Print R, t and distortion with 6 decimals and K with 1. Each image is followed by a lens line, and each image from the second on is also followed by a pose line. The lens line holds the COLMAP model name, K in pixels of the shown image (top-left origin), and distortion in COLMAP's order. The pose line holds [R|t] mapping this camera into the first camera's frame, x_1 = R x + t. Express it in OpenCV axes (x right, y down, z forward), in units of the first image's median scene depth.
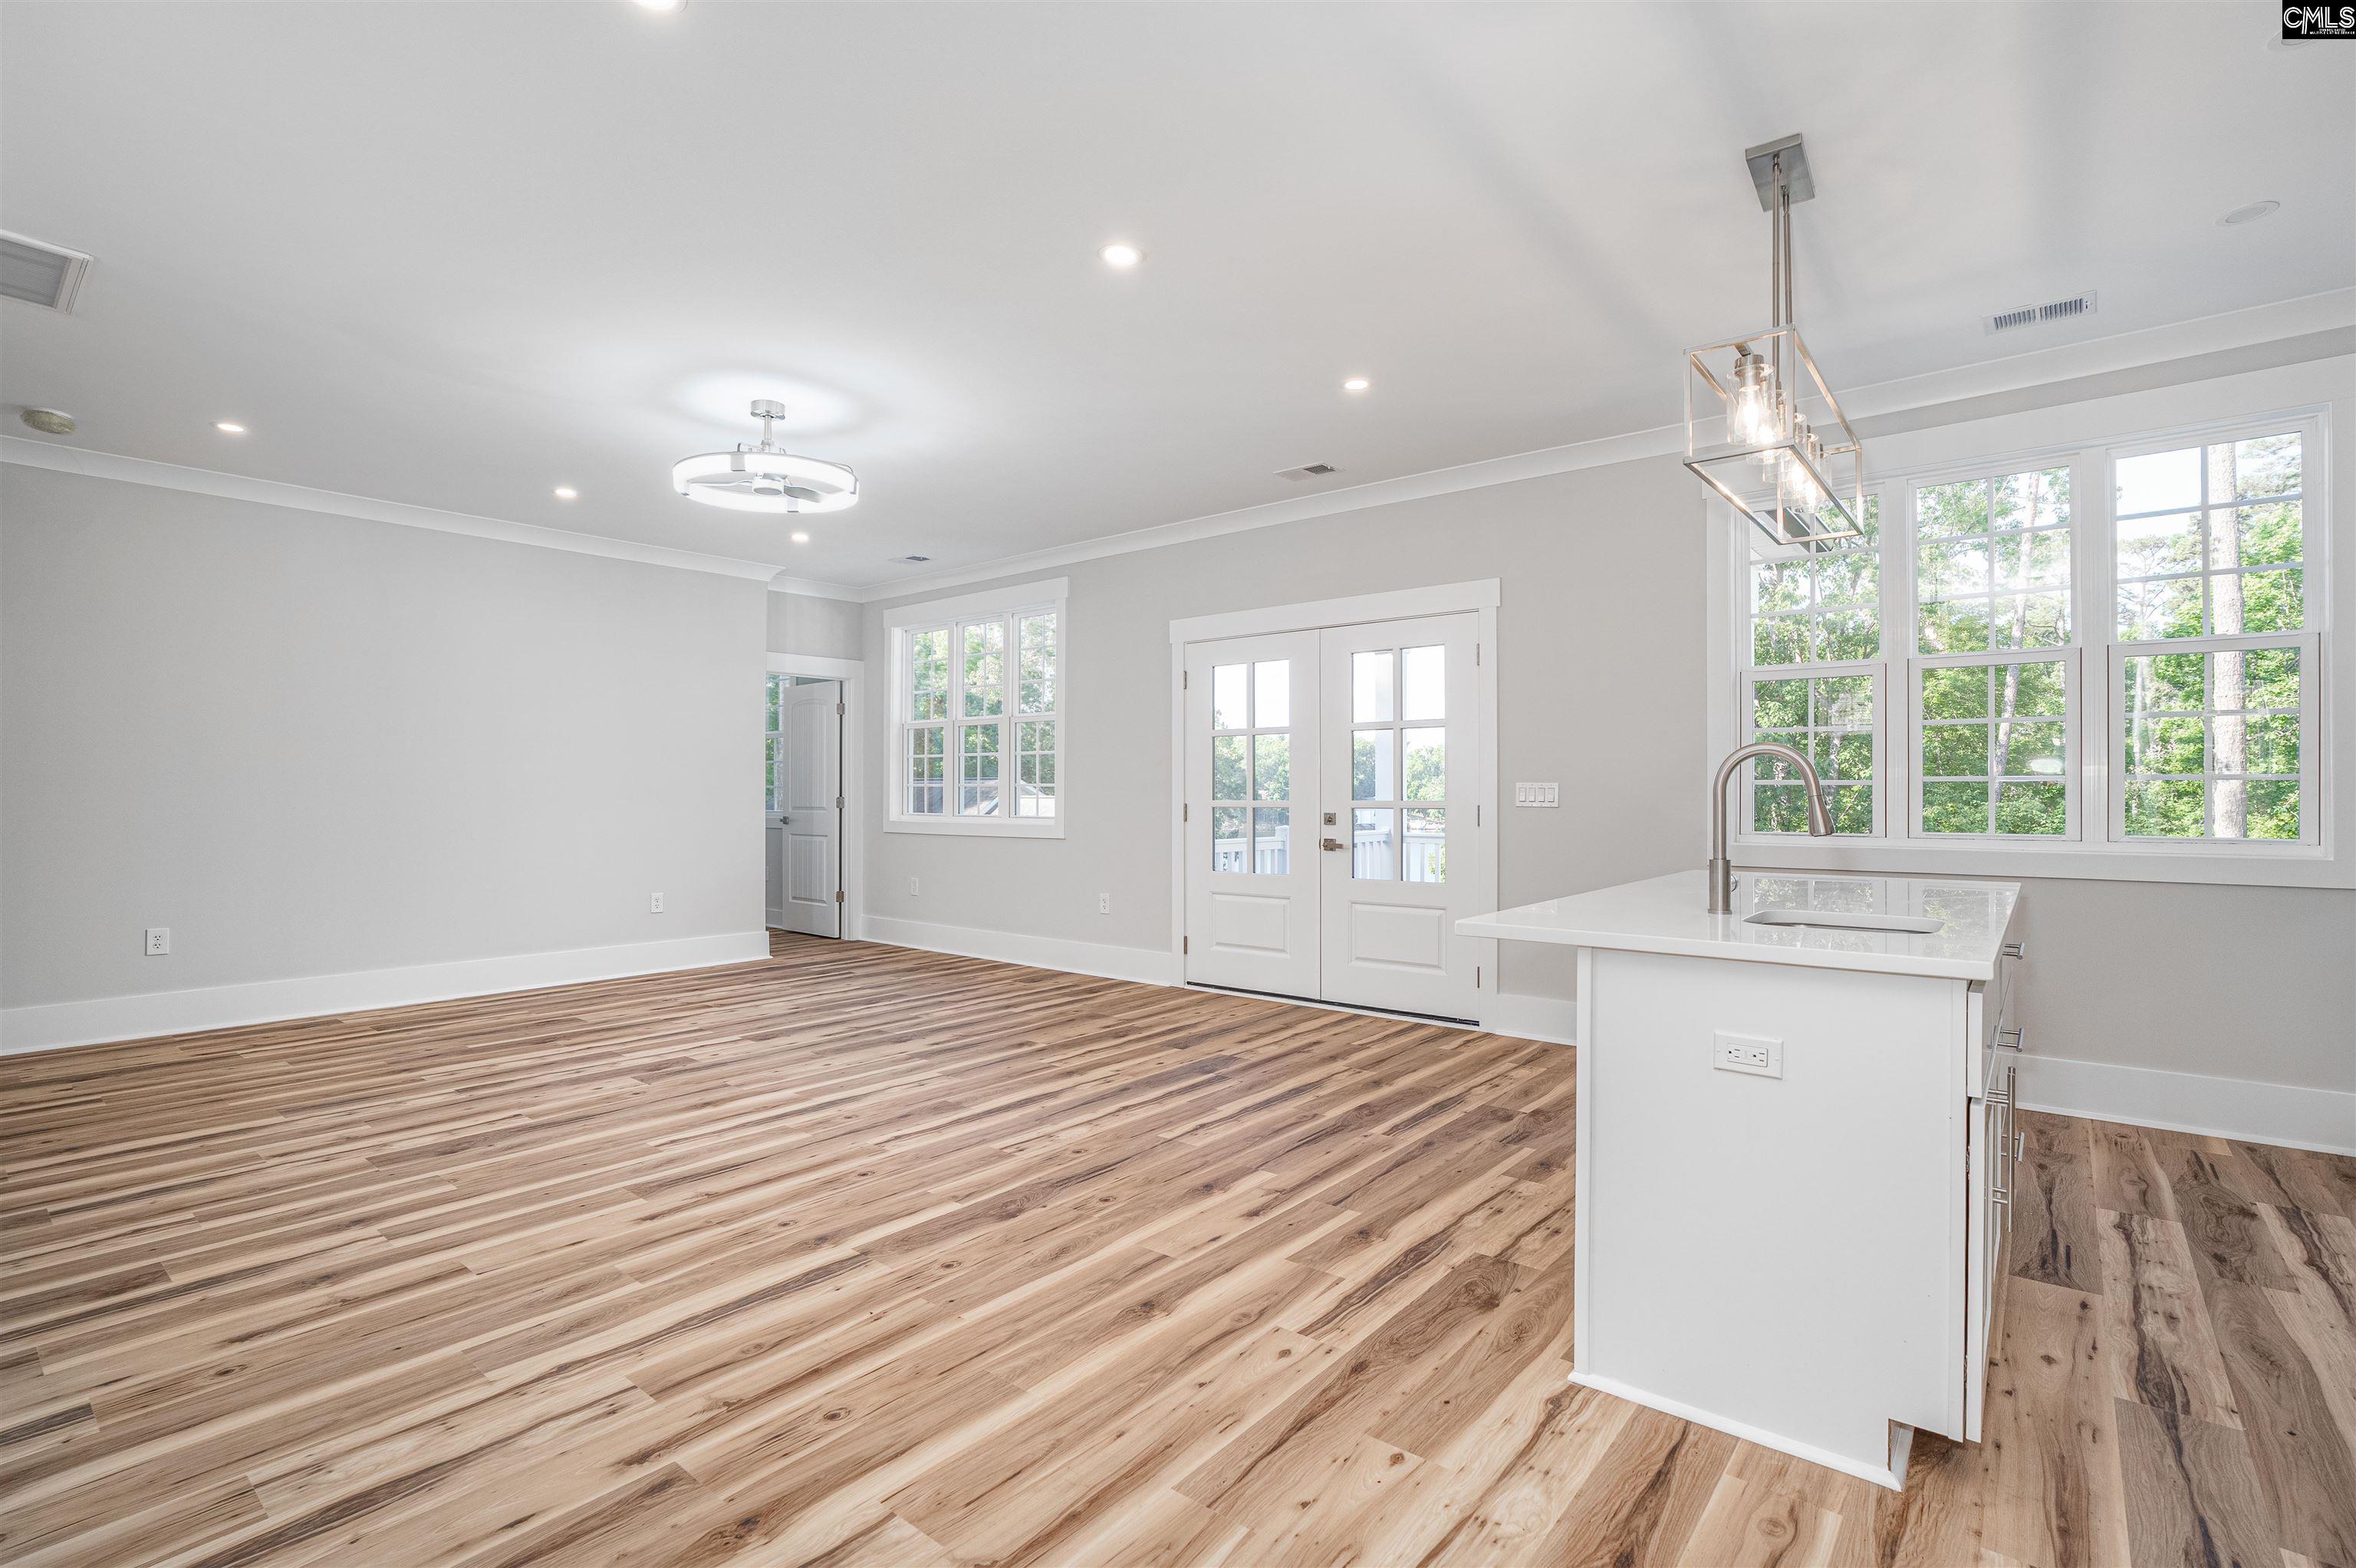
lens RADIAL K [[1081.6, 0, 1190.9], [0, 1081.6, 783.4], [0, 0, 1]] dist [-0.020517, 0.000608]
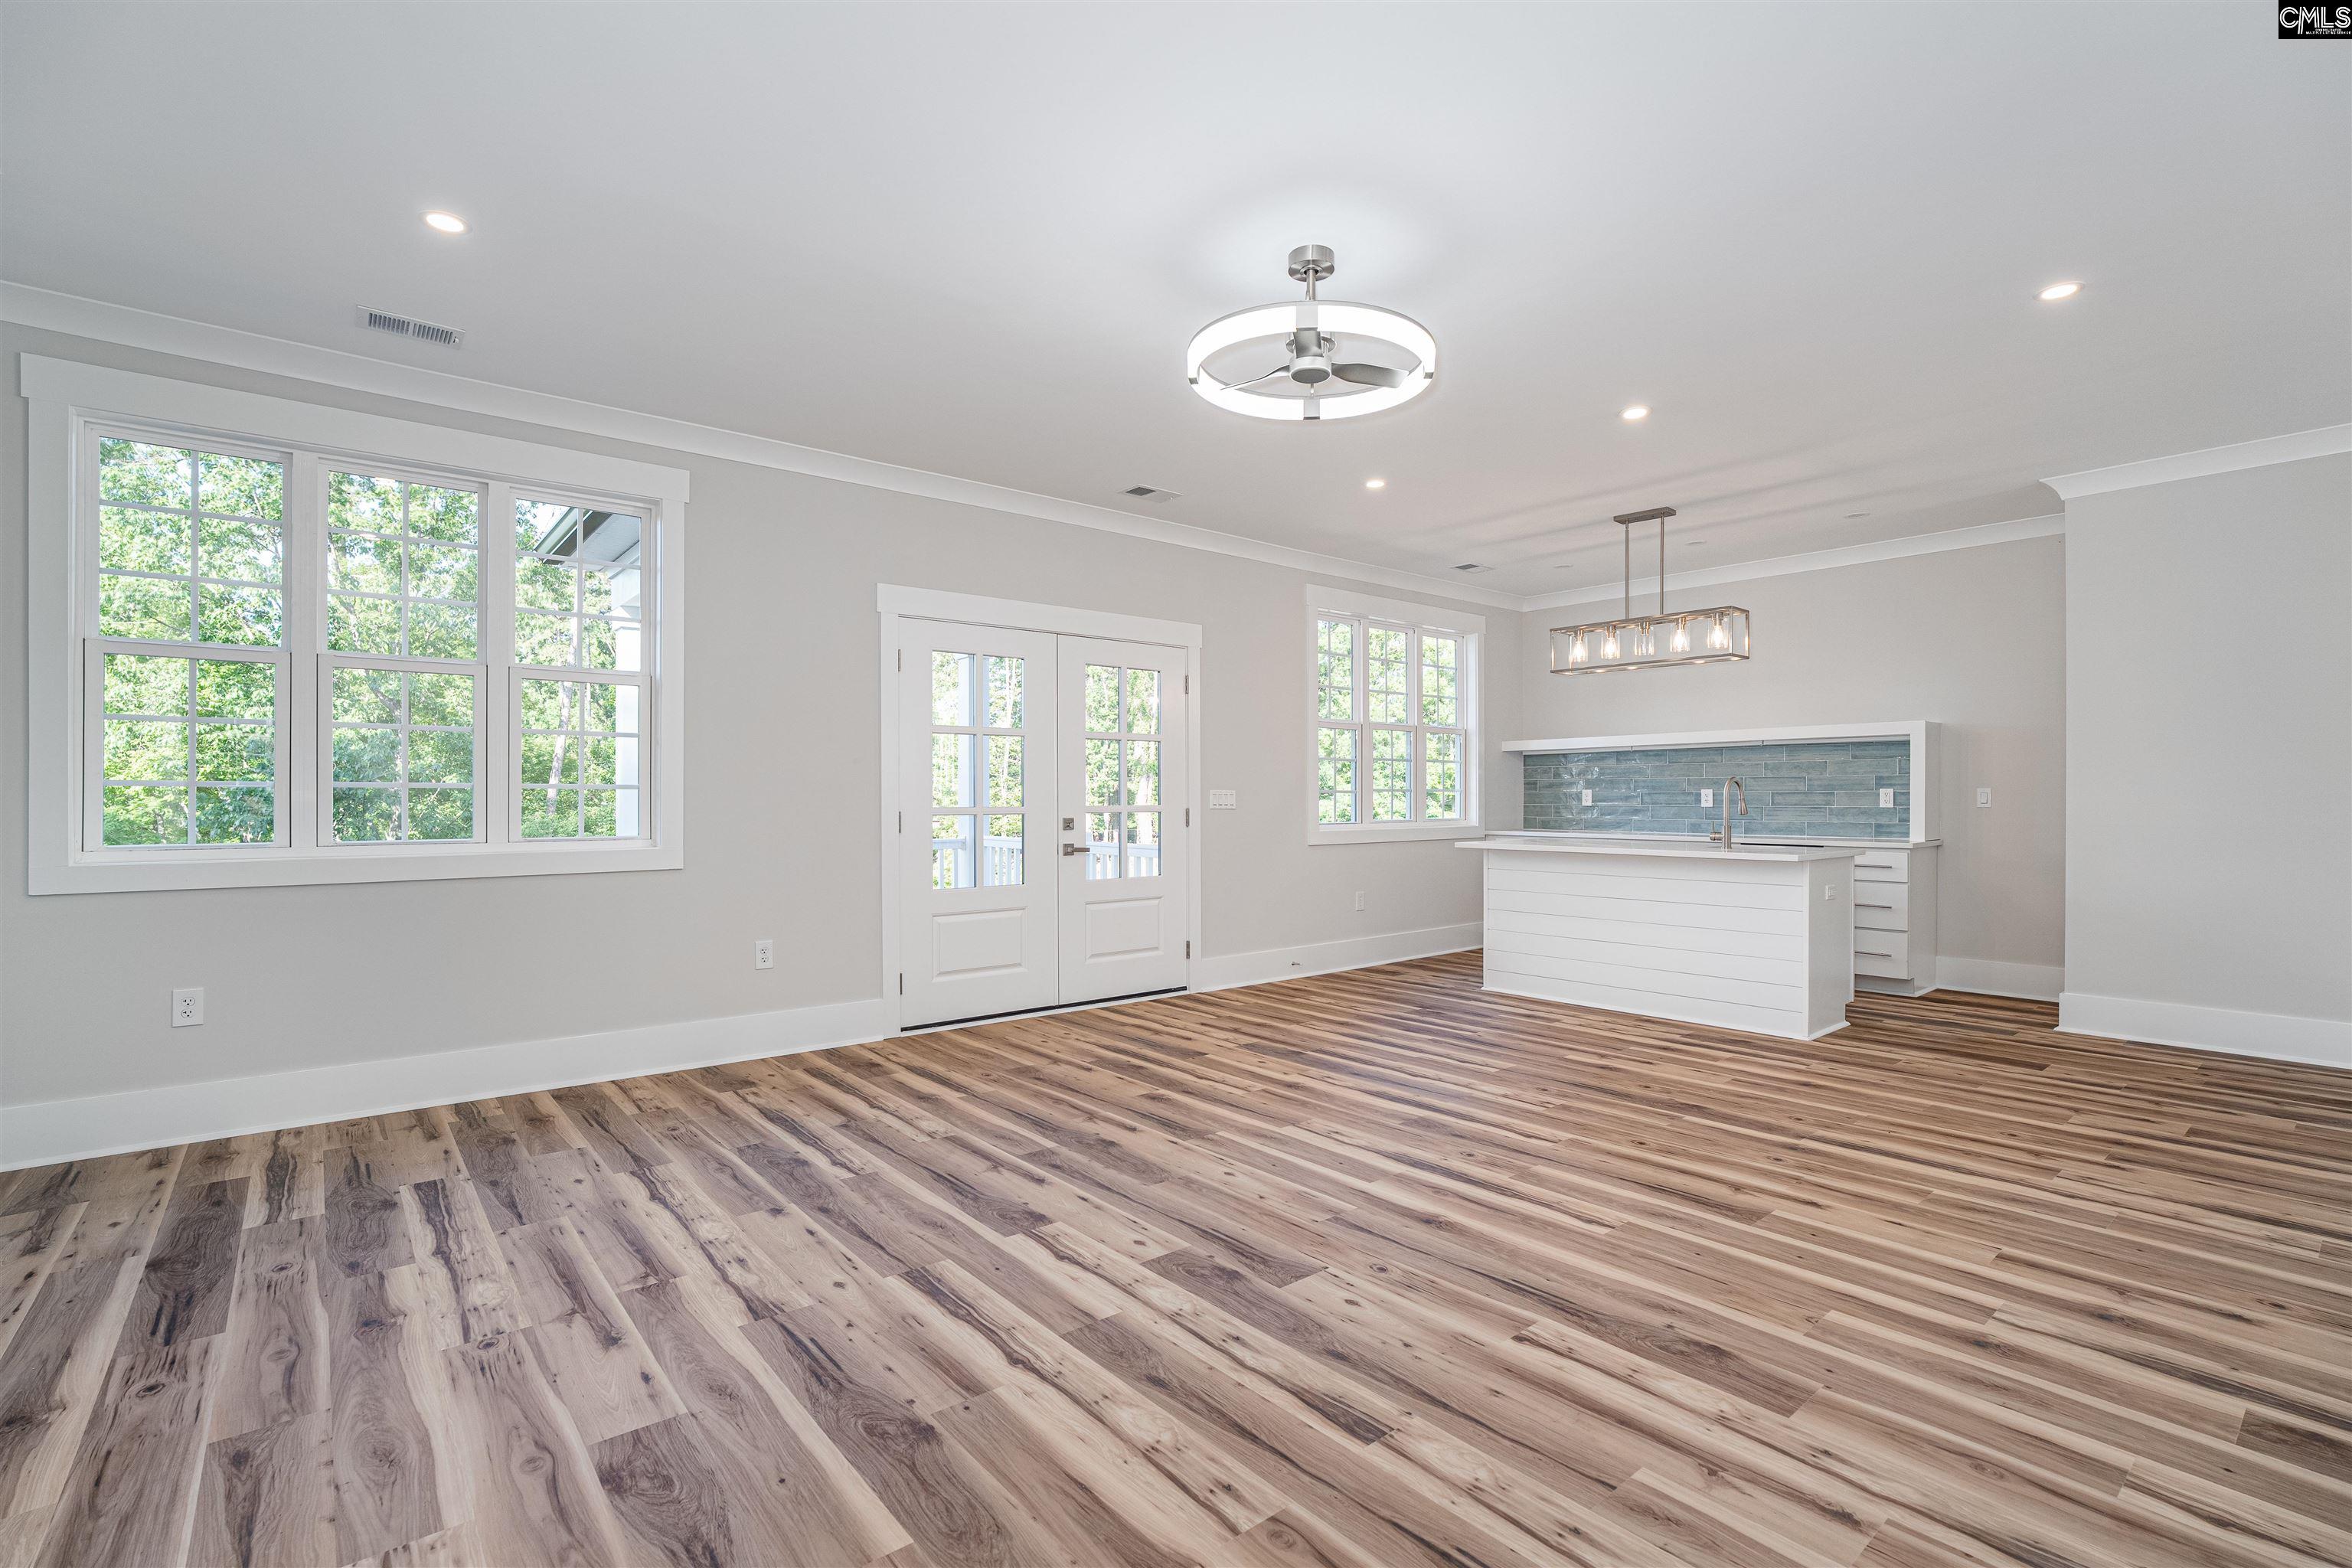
lens RADIAL K [[1046.9, 0, 1166.4], [0, 1046.9, 798.5], [0, 0, 1]] dist [-0.025258, 0.006174]
pose [[0.210253, -0.004108, 0.977638, -1.343739], [-0.003870, 0.999980, 0.005034, 0.005986], [-0.977639, -0.004842, 0.210233, 1.164918]]
